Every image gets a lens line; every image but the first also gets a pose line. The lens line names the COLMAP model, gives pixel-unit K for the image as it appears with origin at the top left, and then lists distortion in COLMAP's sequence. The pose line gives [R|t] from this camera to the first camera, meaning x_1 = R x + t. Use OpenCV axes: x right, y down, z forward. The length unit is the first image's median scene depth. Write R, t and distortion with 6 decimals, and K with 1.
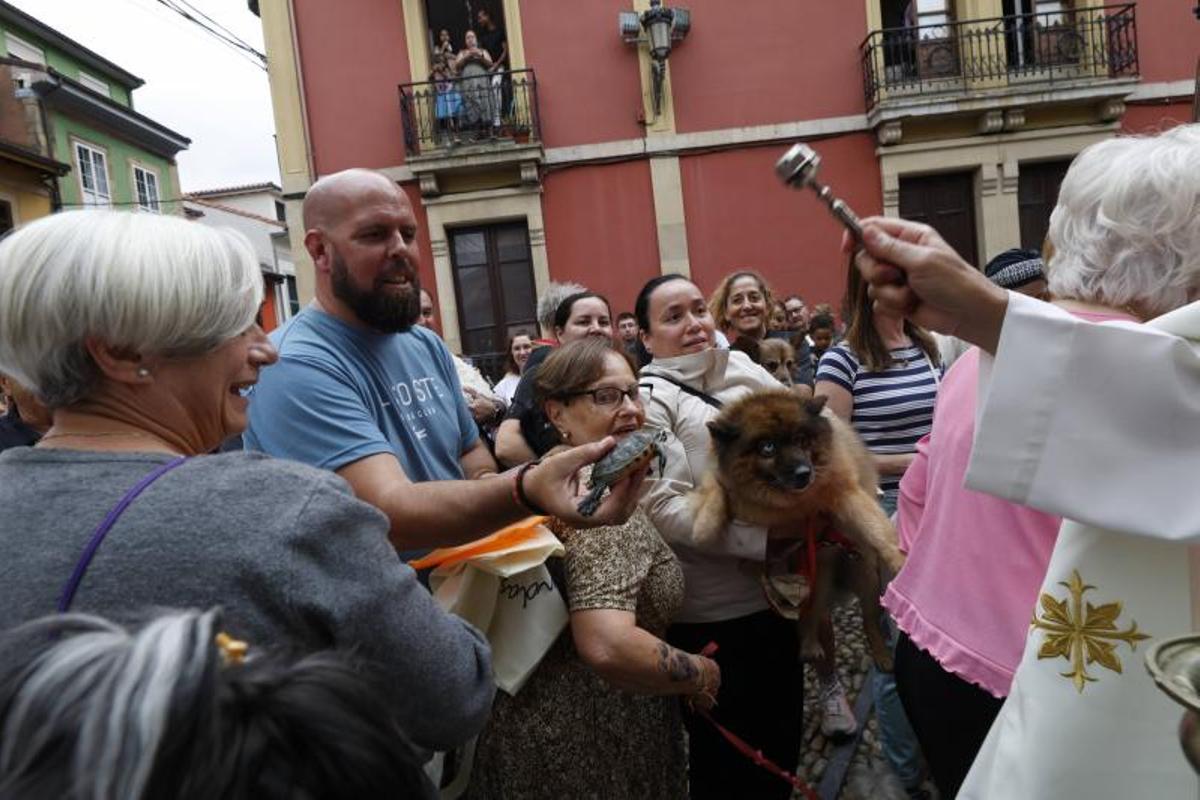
lens RADIAL K [[681.7, 0, 600.0], [0, 681.7, 400.0], [0, 0, 1]] dist [-0.006140, 0.000349]
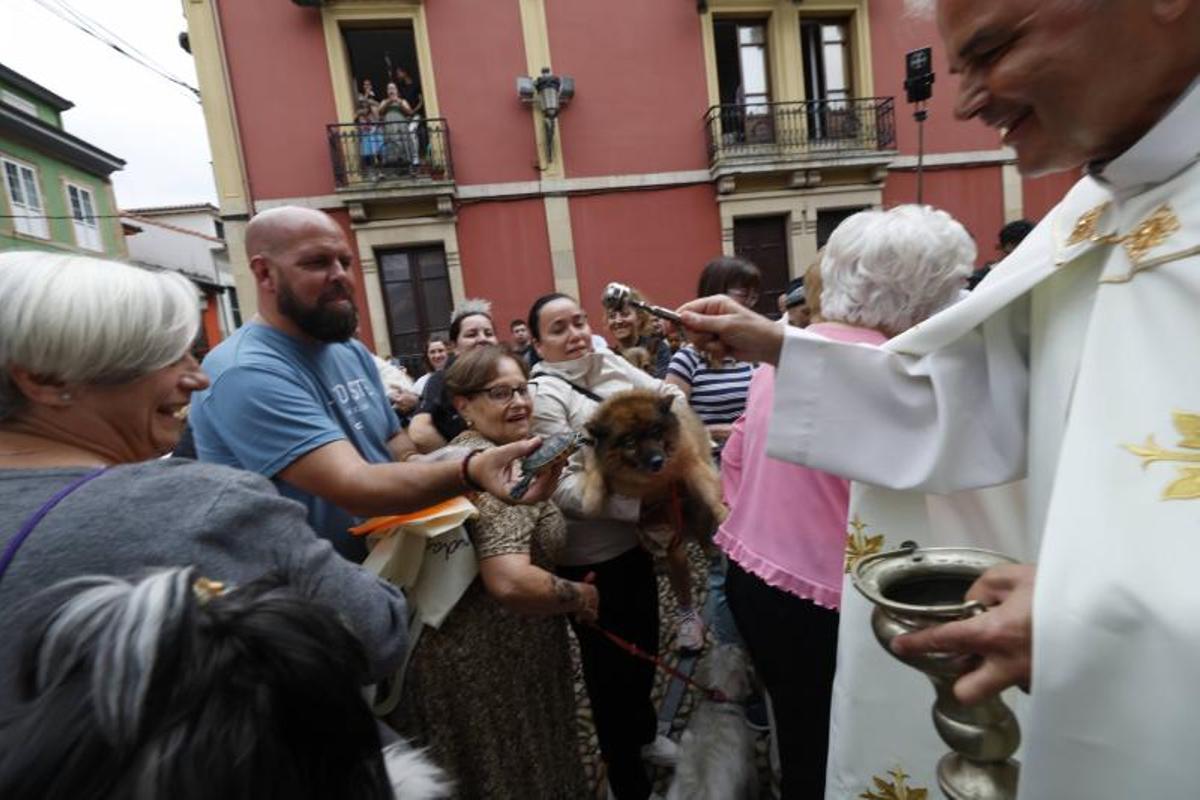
lens RADIAL K [[541.9, 0, 600.9], [0, 541.9, 400.8], [0, 0, 1]] dist [0.005666, -0.000293]
pose [[0.986038, -0.022520, 0.164990, 0.002951], [0.019129, 0.999572, 0.022113, -0.001048], [-0.165417, -0.018648, 0.986047, -0.006714]]
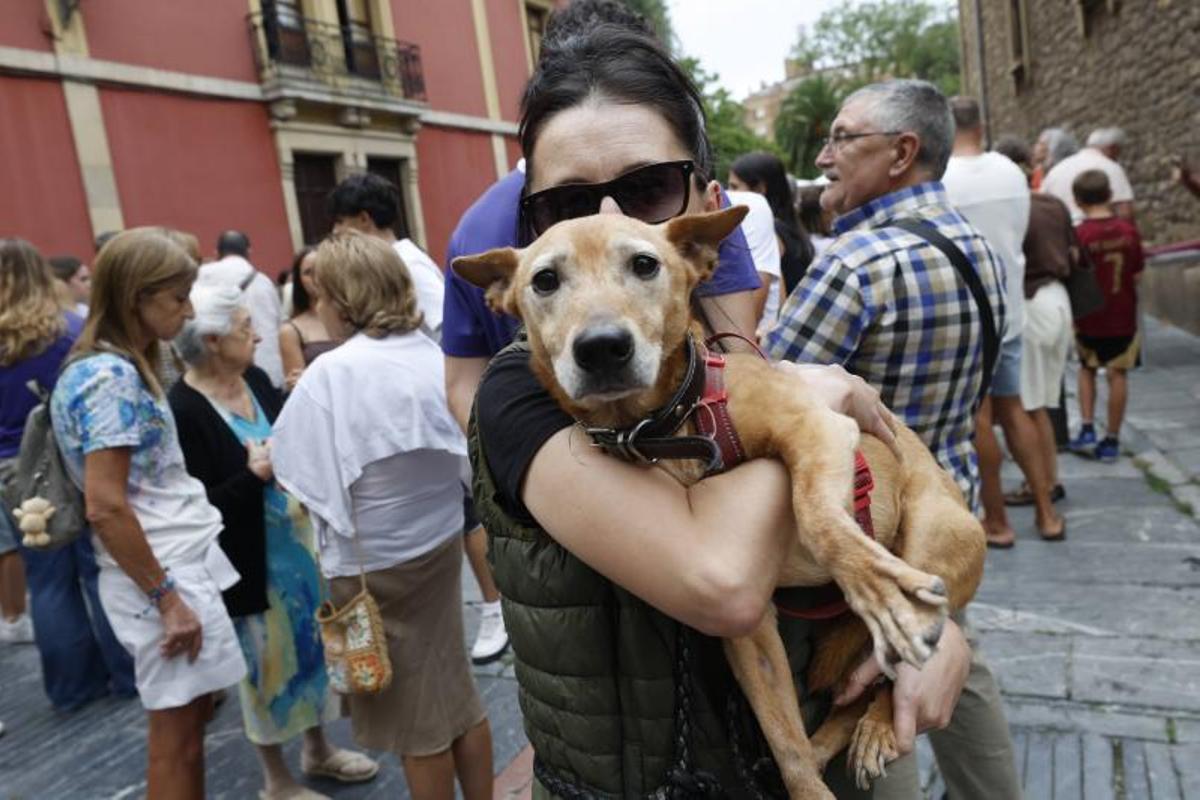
lens RADIAL K [[959.1, 0, 602.9], [0, 959.1, 365.3], [0, 0, 1]] dist [0.039530, -0.001897]
pose [[0.441075, -0.046500, 0.896265, -0.717327], [0.146093, 0.989057, -0.020582, 0.098102], [-0.885500, 0.140017, 0.443042, -0.028130]]
